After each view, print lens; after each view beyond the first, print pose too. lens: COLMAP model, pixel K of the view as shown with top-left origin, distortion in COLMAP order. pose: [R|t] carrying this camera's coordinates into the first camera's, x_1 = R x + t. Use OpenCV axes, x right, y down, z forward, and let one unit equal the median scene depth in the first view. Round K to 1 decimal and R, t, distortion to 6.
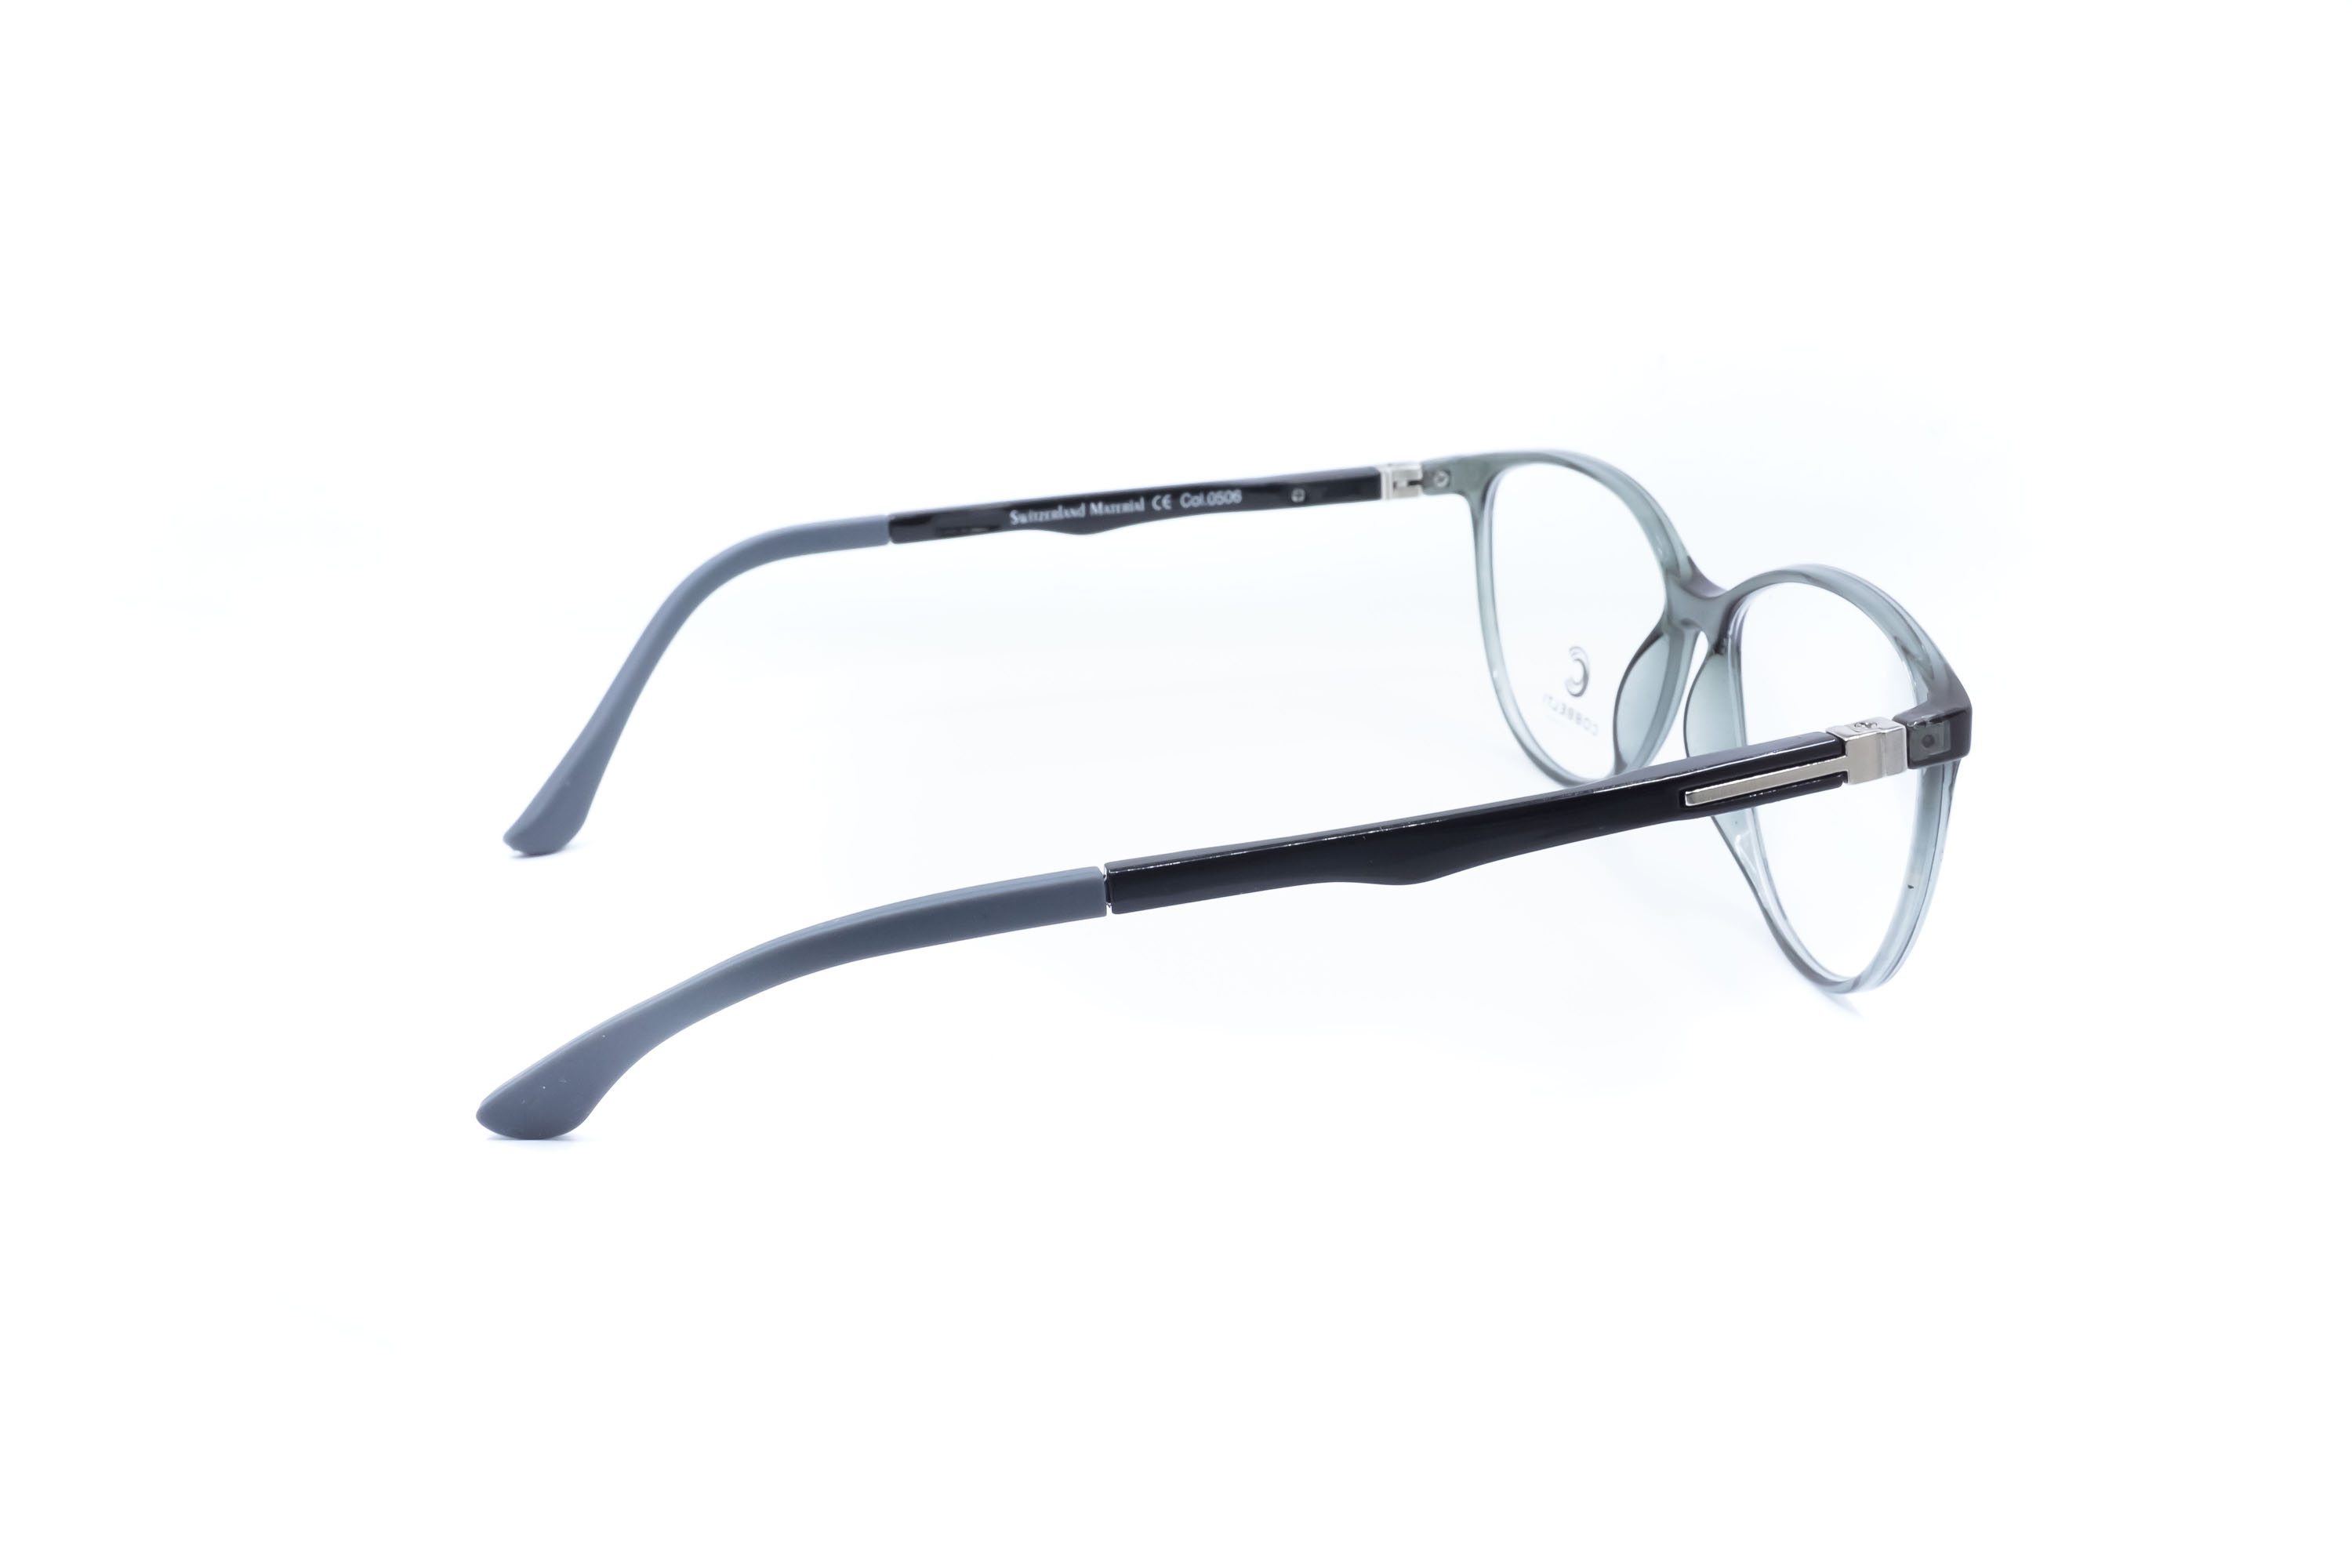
lens RADIAL K [[2587.6, 0, 1182.9], [0, 2587.6, 780.8], [0, 0, 1]] dist [-0.008667, 0.000000]
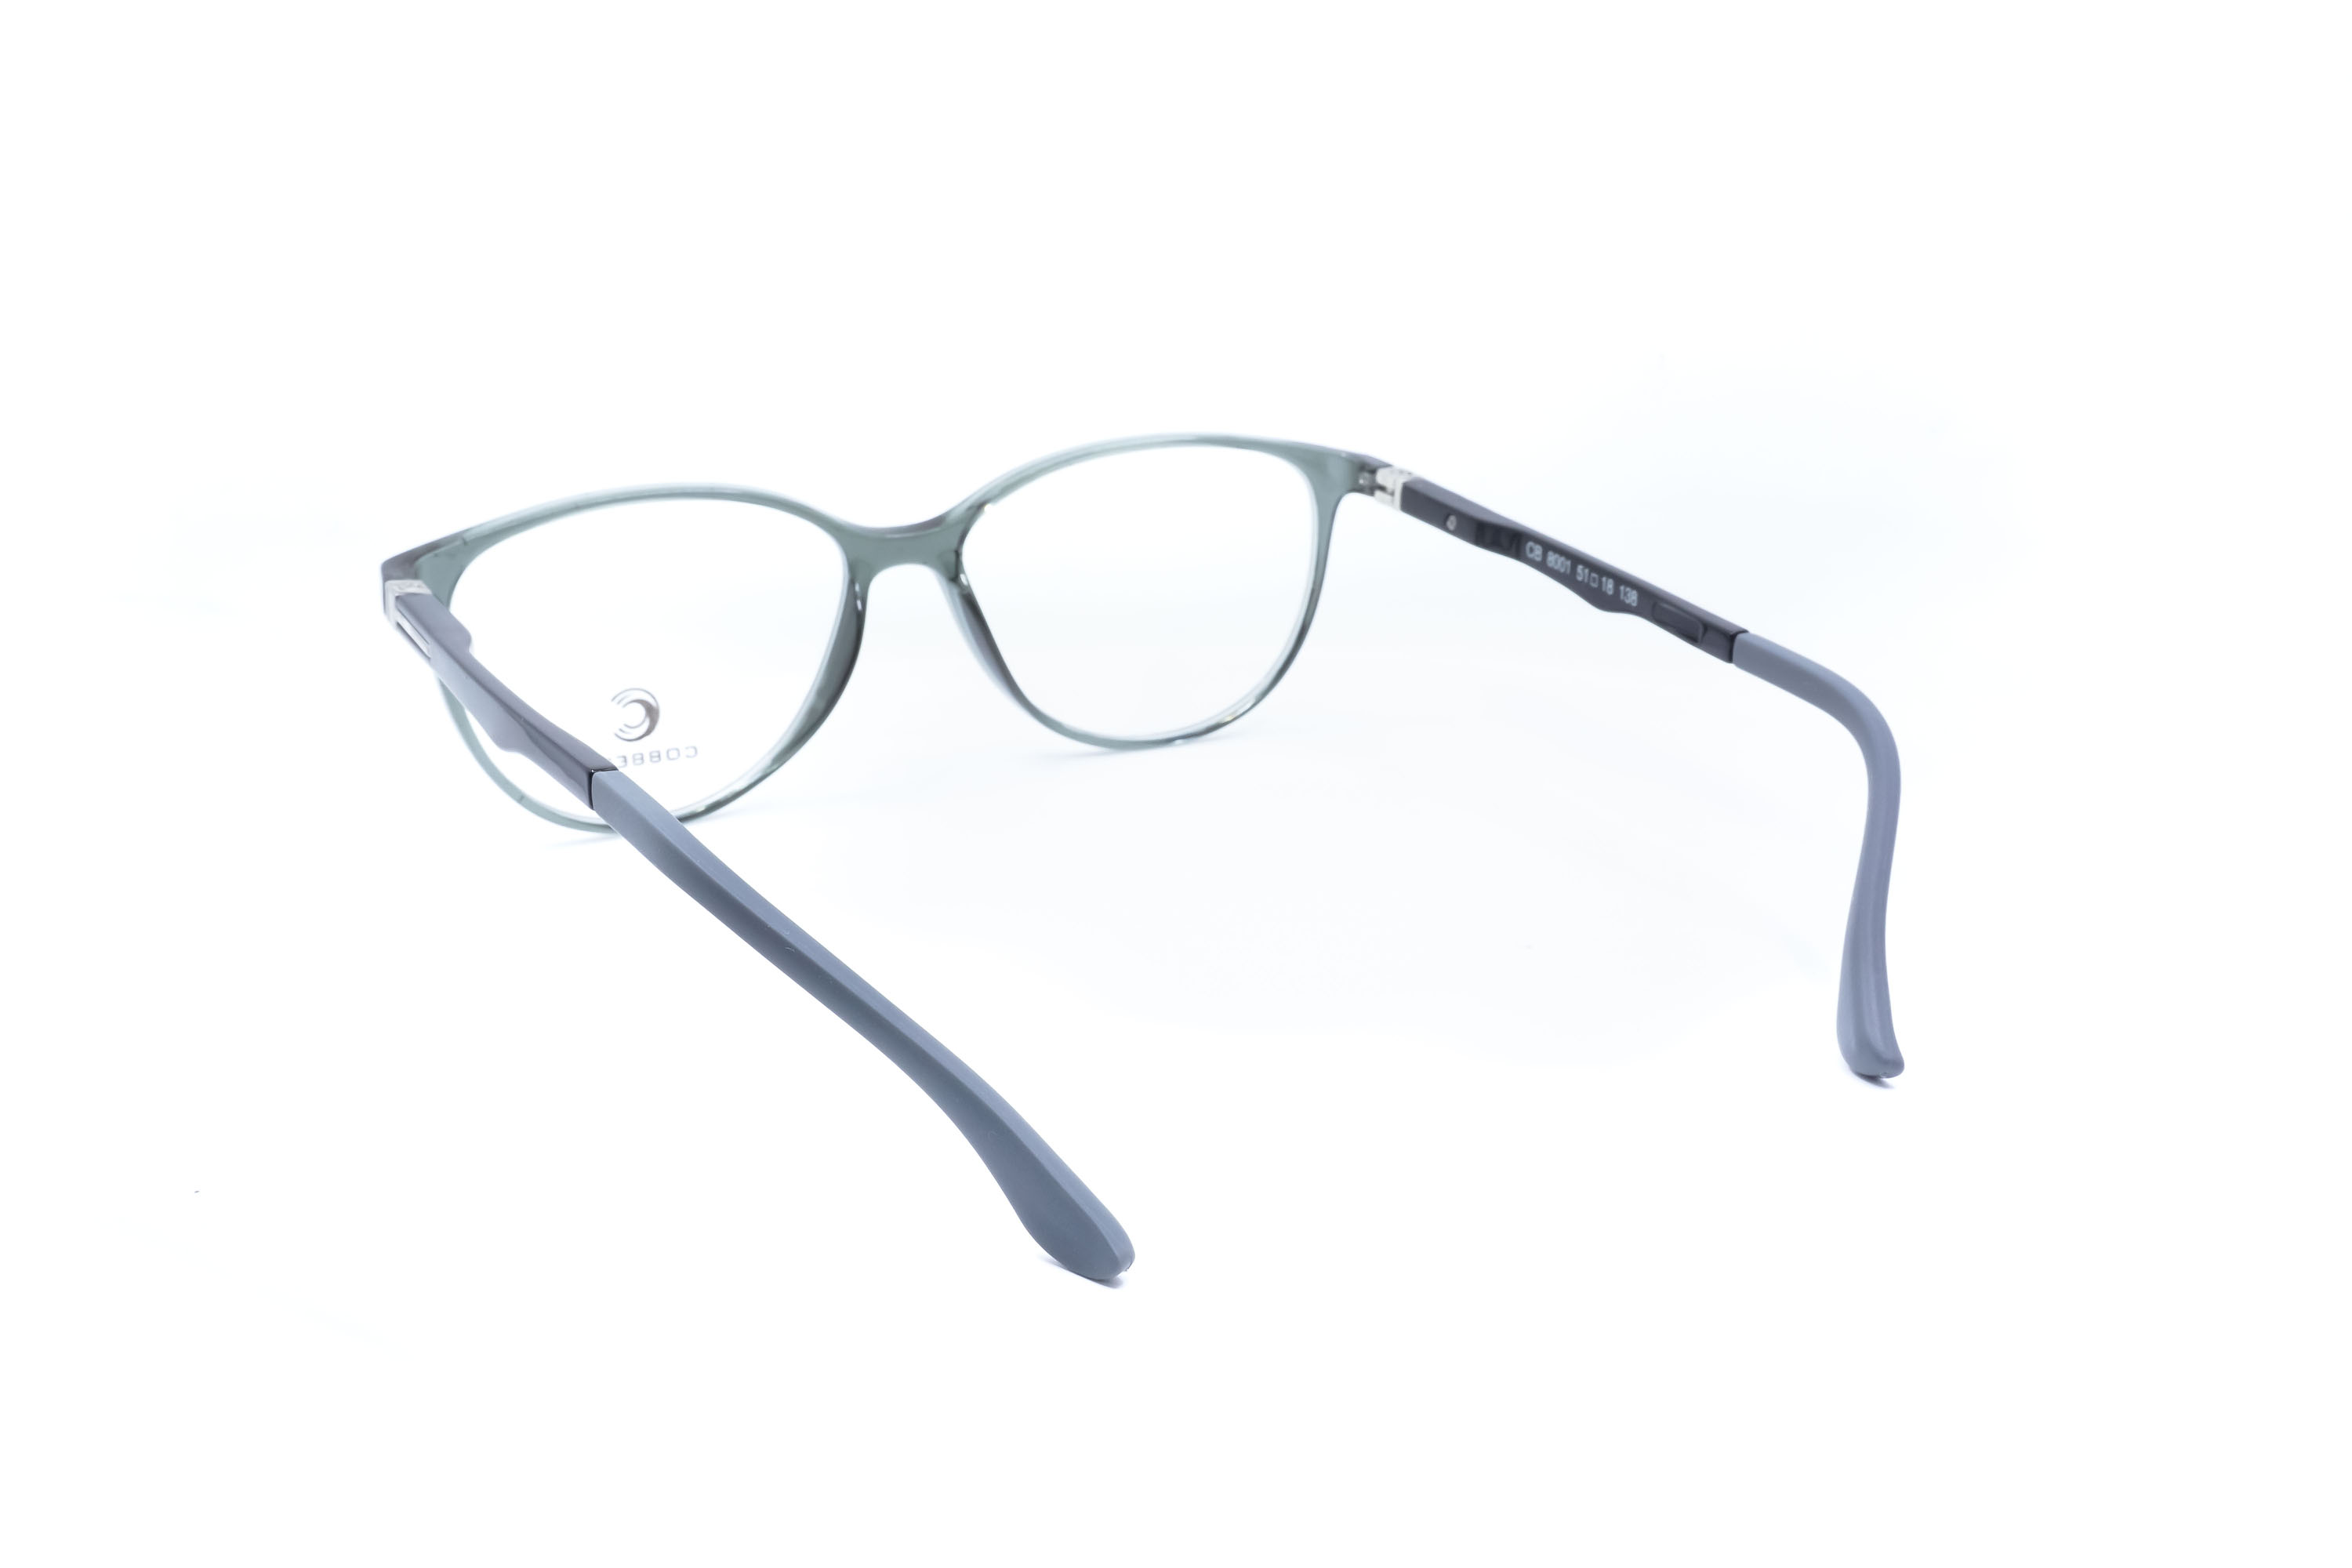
lens RADIAL K [[2587.6, 0, 1172.9], [0, 2587.6, 772.0], [0, 0, 1]] dist [-0.008667, 0.000000]
pose [[-0.275317, -0.268181, 0.923190, -0.767756], [0.293970, 0.890818, 0.346445, -0.287764], [-0.915305, 0.366773, -0.166420, 0.964384]]
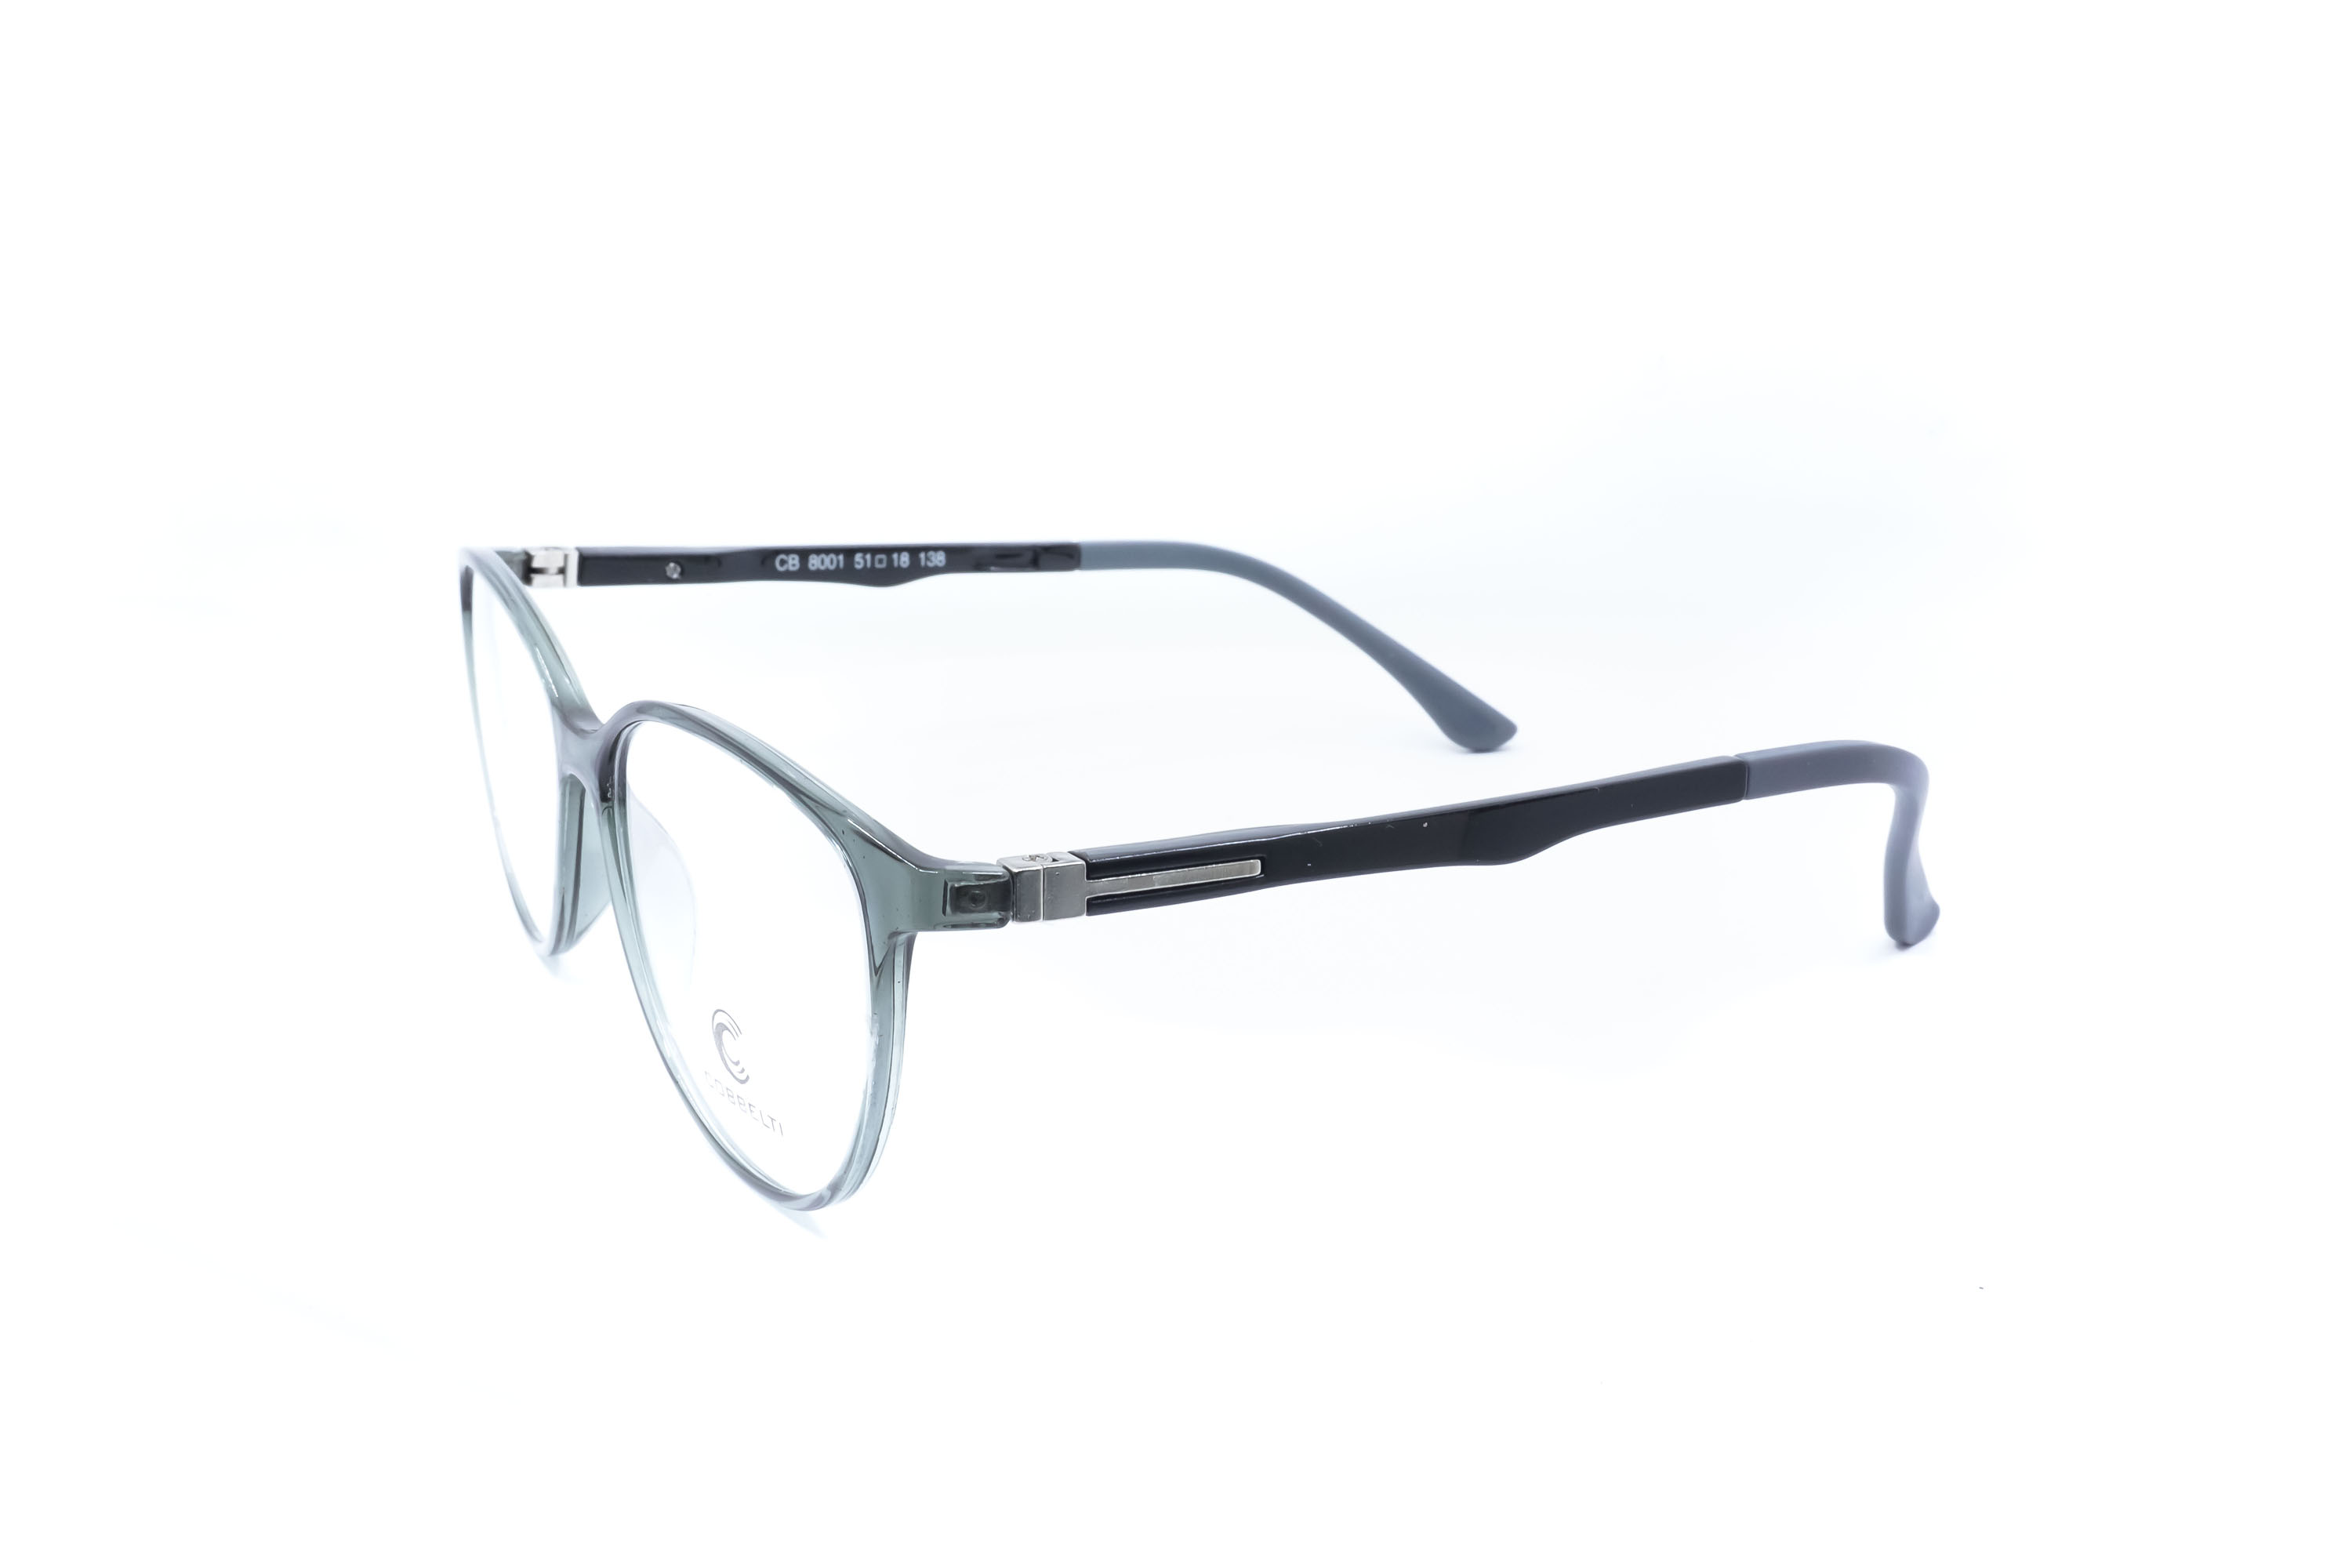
lens RADIAL K [[2587.6, 0, 1173.5], [0, 2587.6, 780.0], [0, 0, 1]] dist [-0.008667, 0.000000]
pose [[-0.957910, 0.102704, -0.268067, 0.213813], [-0.066410, 0.829196, 0.554999, -0.460230], [0.279281, 0.549441, -0.787475, 1.481207]]
